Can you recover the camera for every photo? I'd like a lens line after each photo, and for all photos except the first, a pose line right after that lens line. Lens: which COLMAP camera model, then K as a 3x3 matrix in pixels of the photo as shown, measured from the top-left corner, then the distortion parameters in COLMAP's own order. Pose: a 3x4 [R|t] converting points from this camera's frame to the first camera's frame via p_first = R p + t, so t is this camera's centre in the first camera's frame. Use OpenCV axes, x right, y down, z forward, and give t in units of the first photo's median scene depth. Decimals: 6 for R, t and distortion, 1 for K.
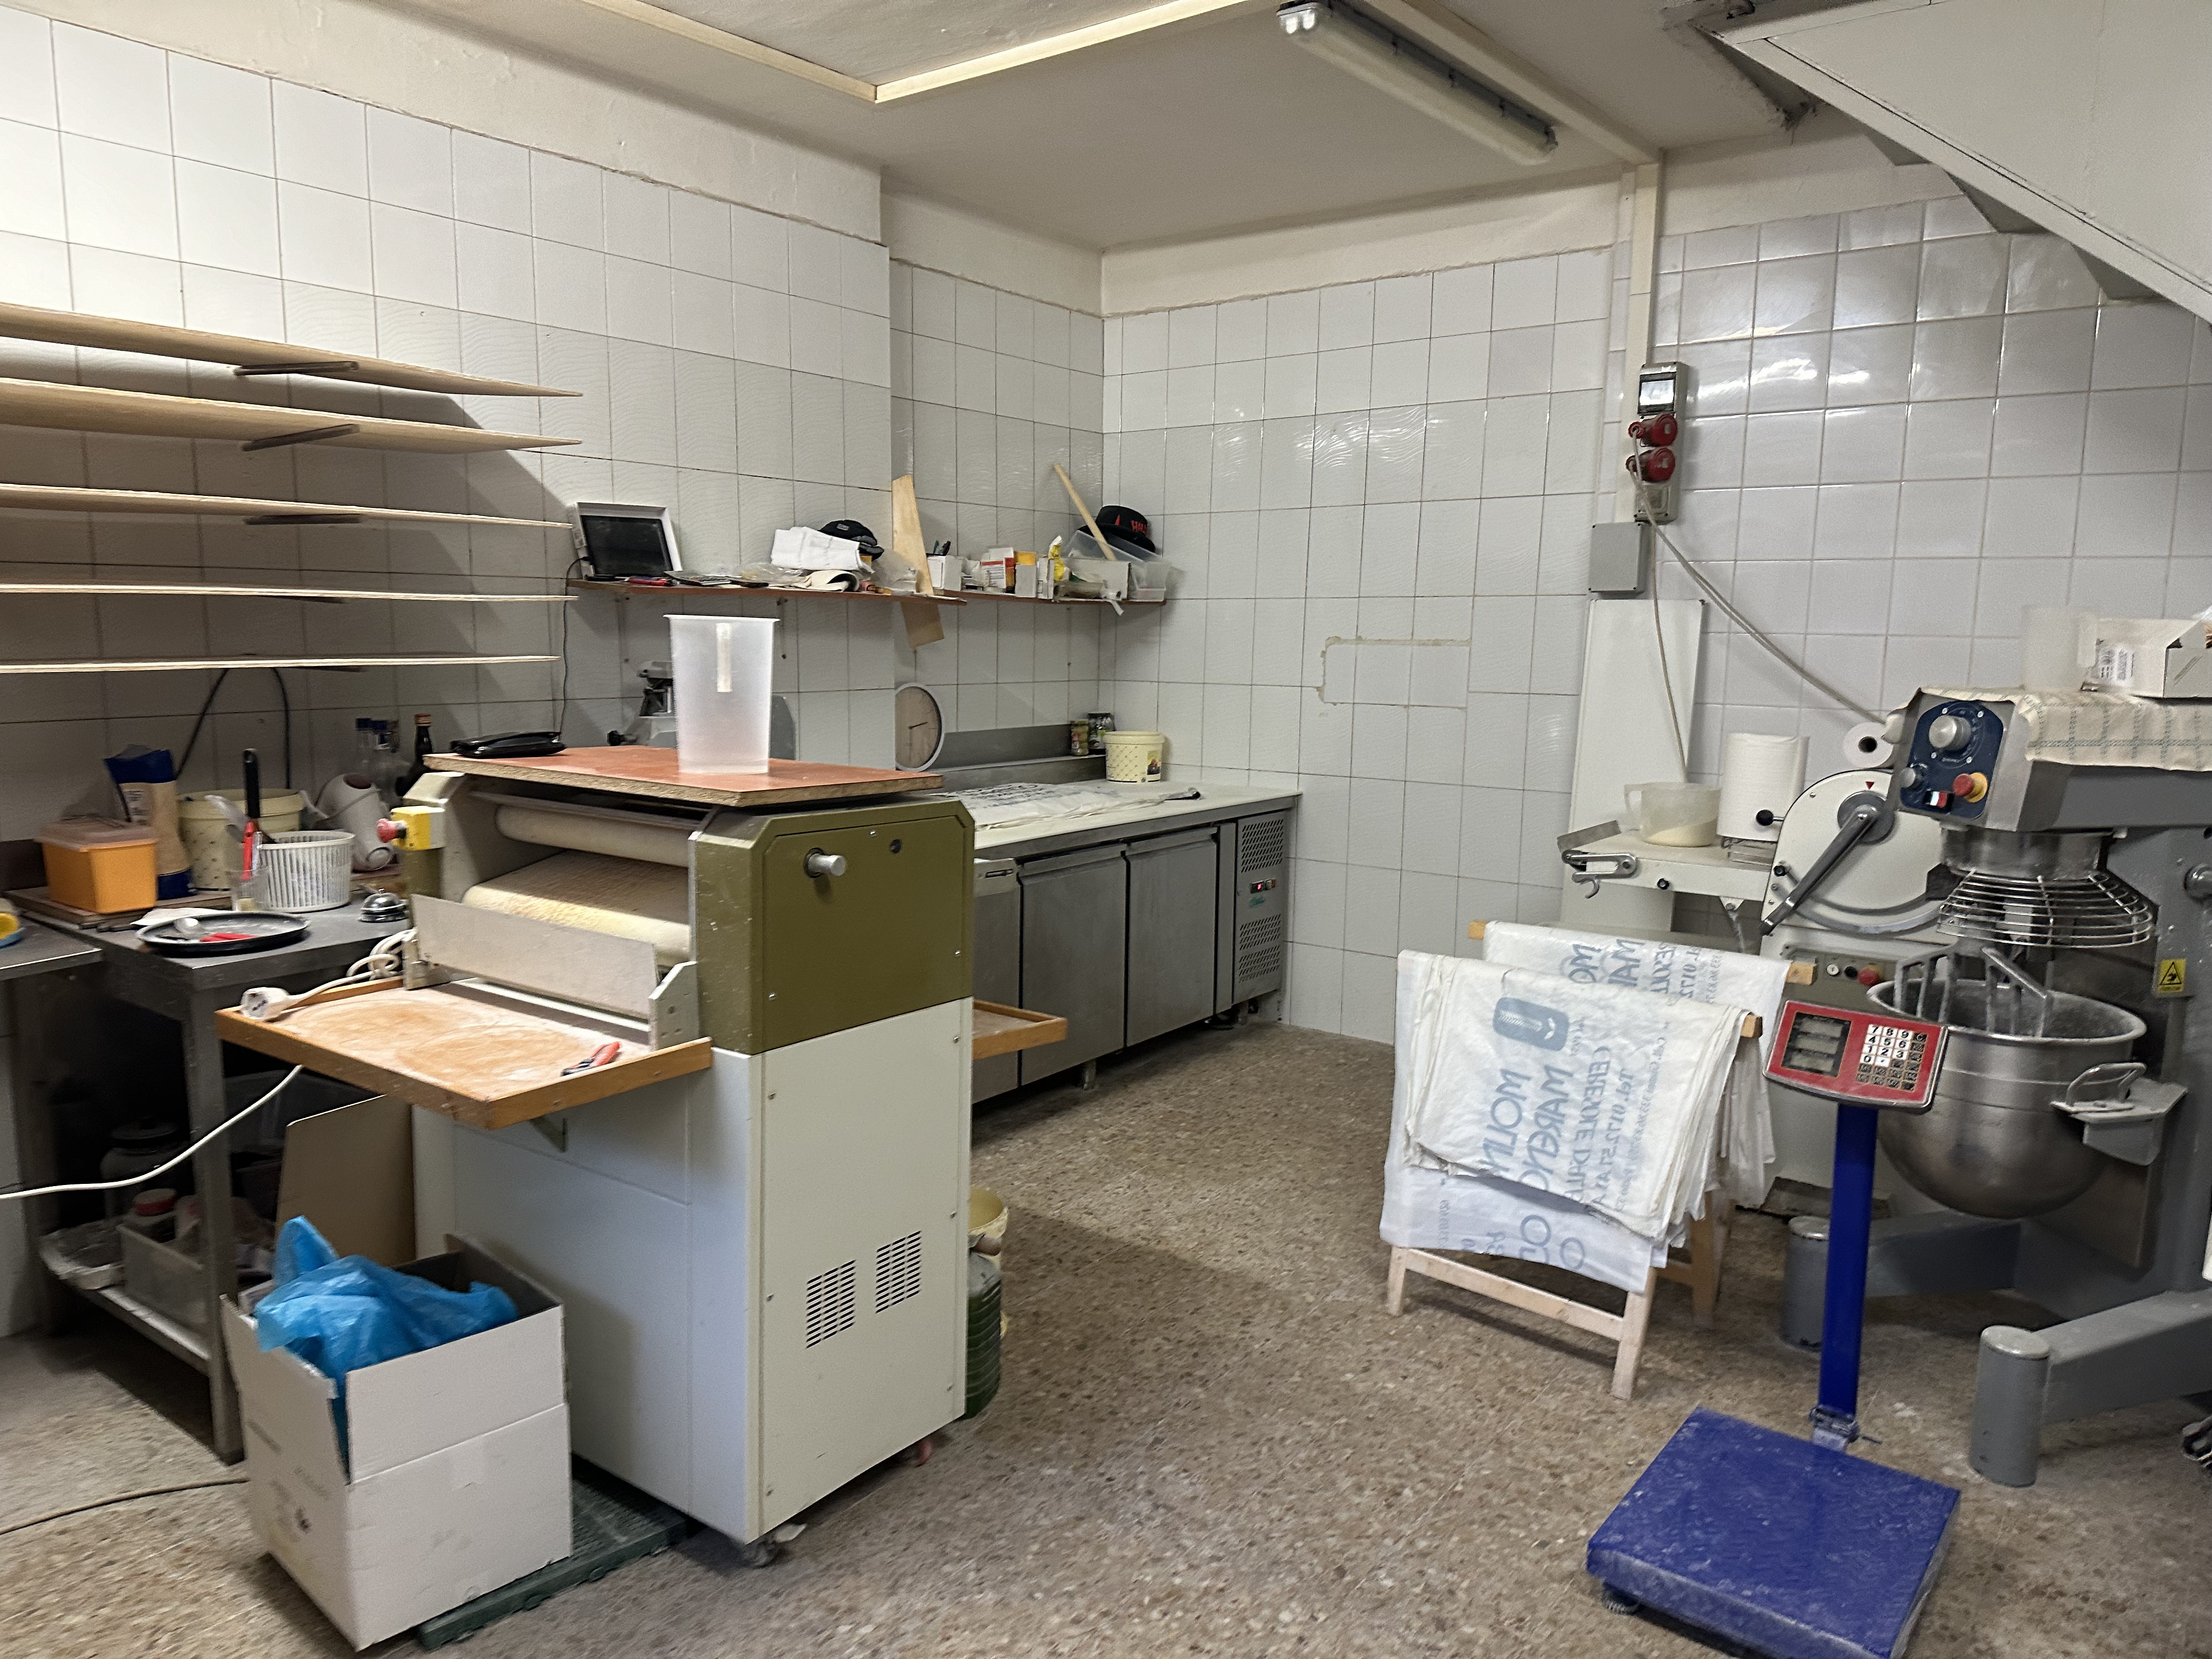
lens RADIAL K [[1535.6, 0, 1095.9], [0, 1535.6, 843.1], [0, 0, 1]] dist [0.039317, -0.002872]
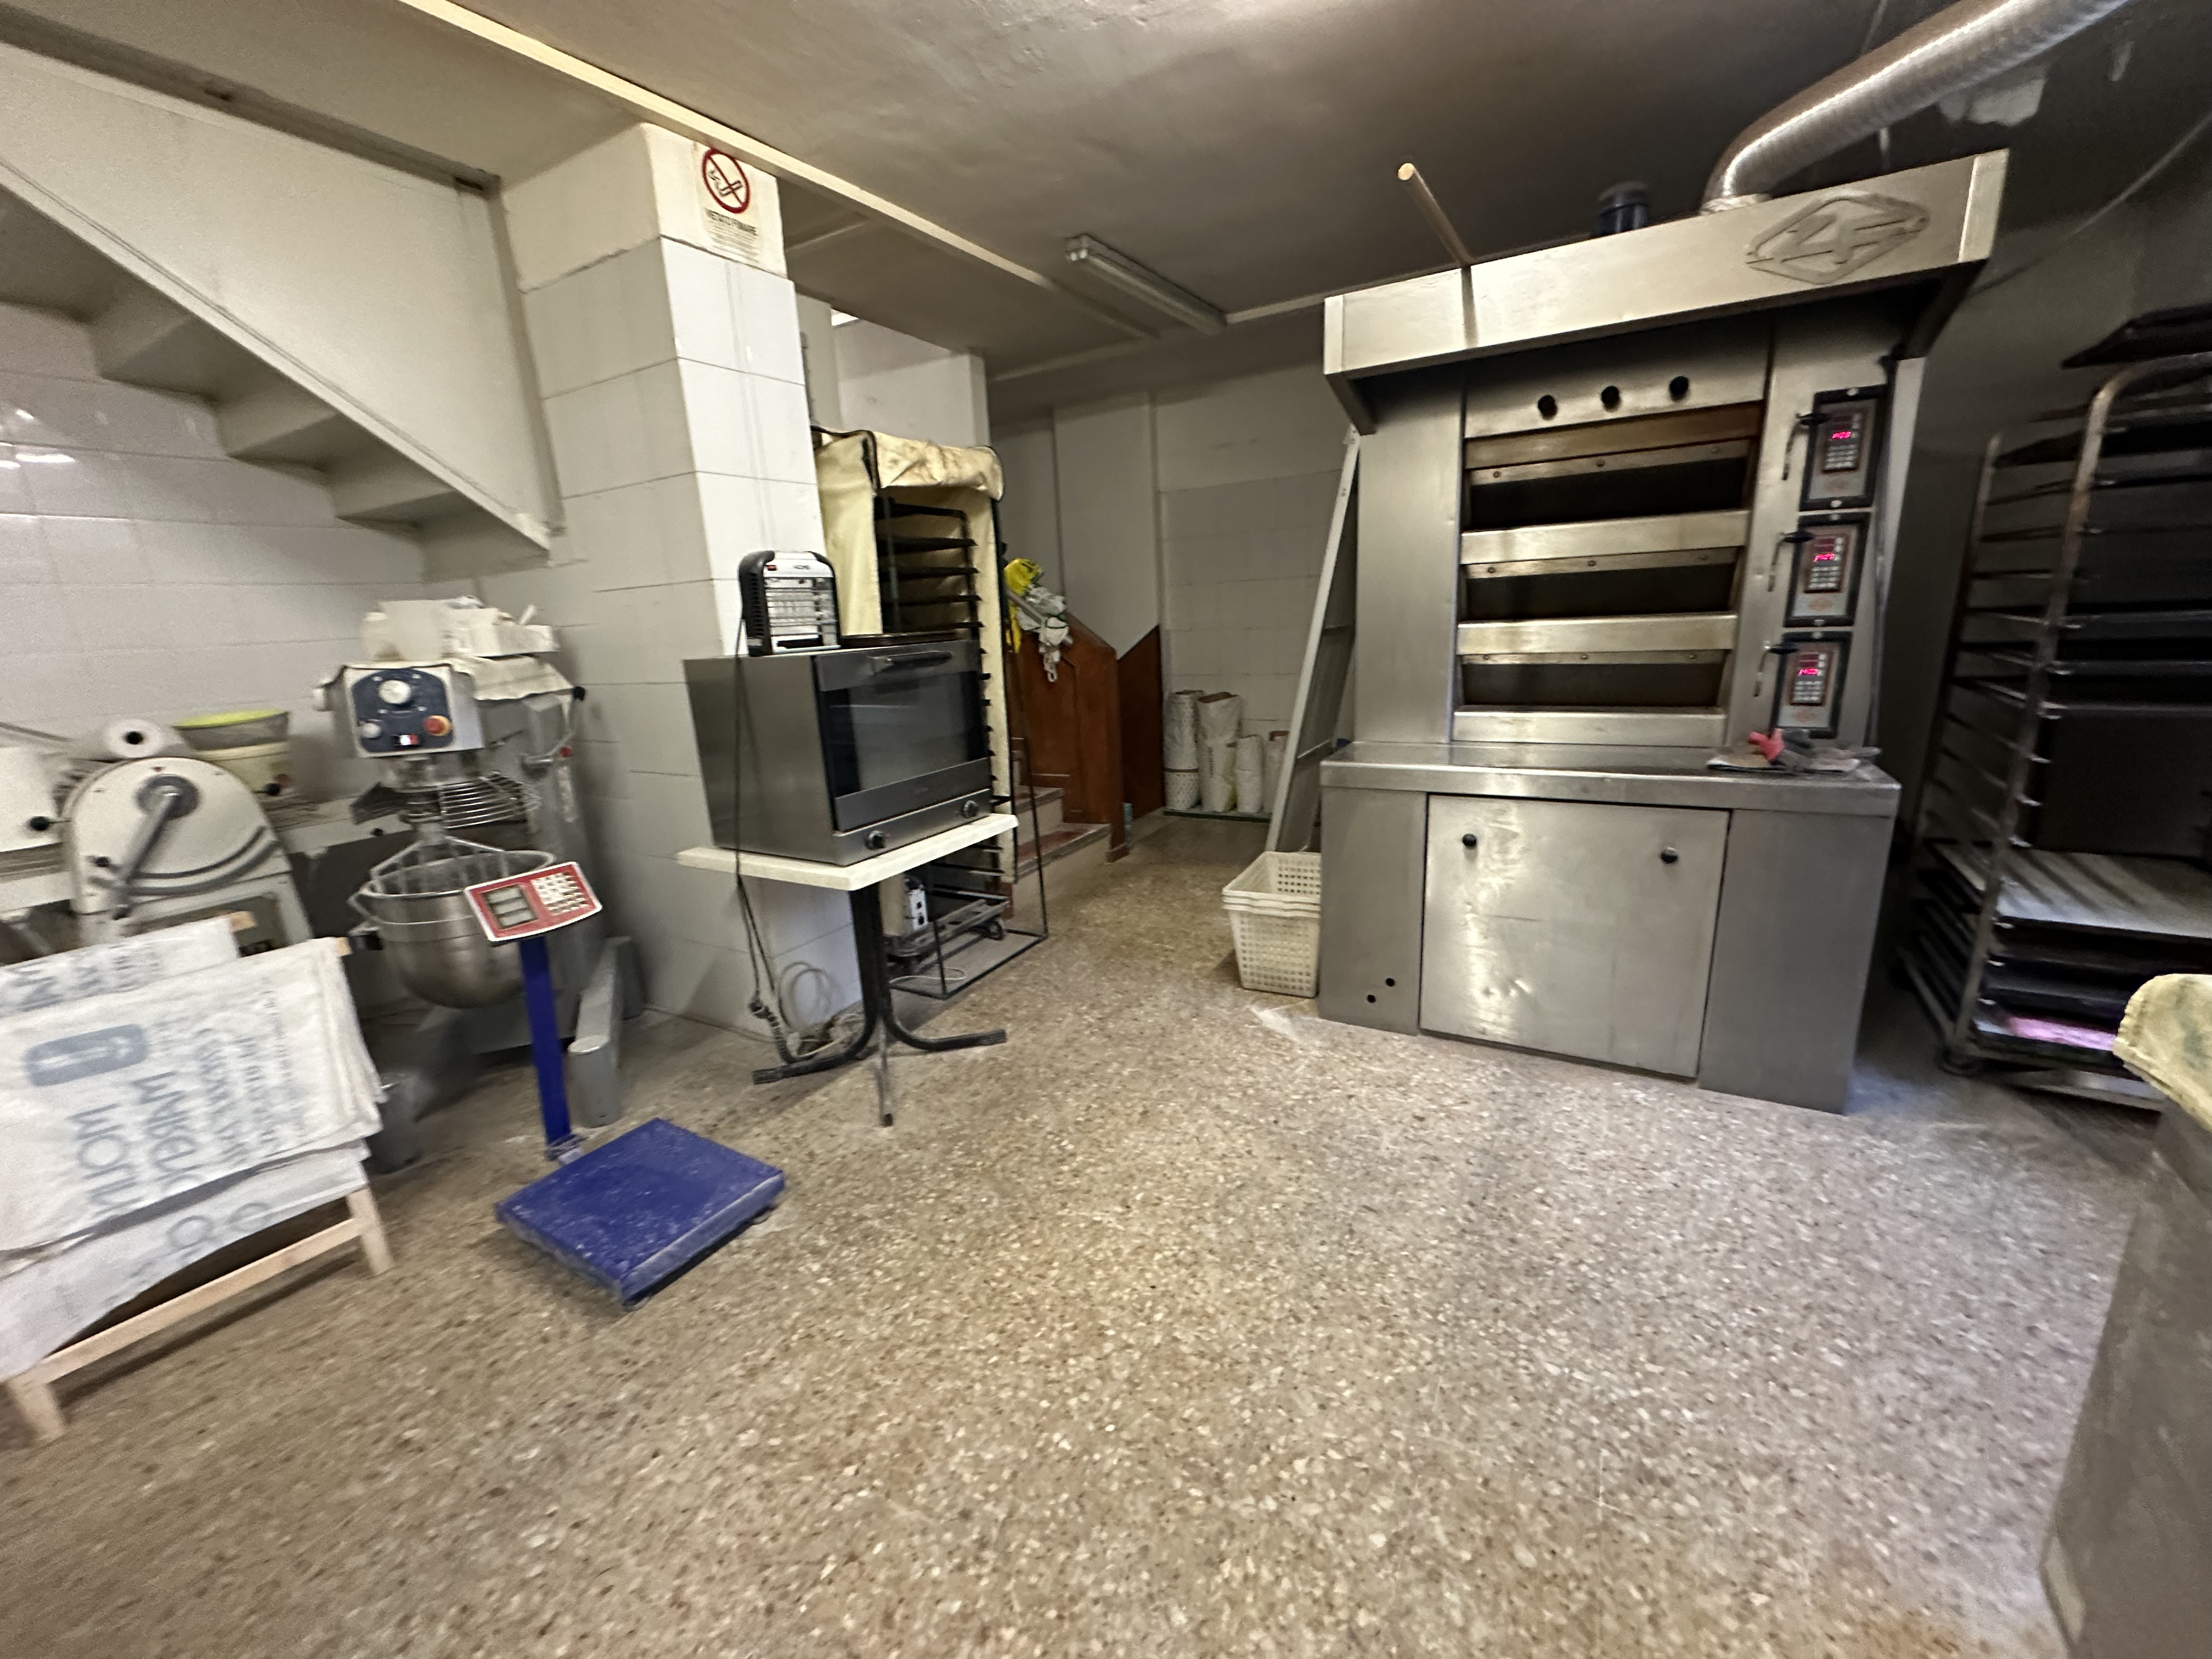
lens RADIAL K [[879.4, 0, 1098.4], [0, 879.4, 827.8], [0, 0, 1]] dist [-0.001831, 0.000682]
pose [[-0.114910, -0.244937, 0.962705, -0.281641], [0.198178, 0.943991, 0.263830, -0.034938], [-0.973407, 0.221103, -0.059933, 0.405513]]
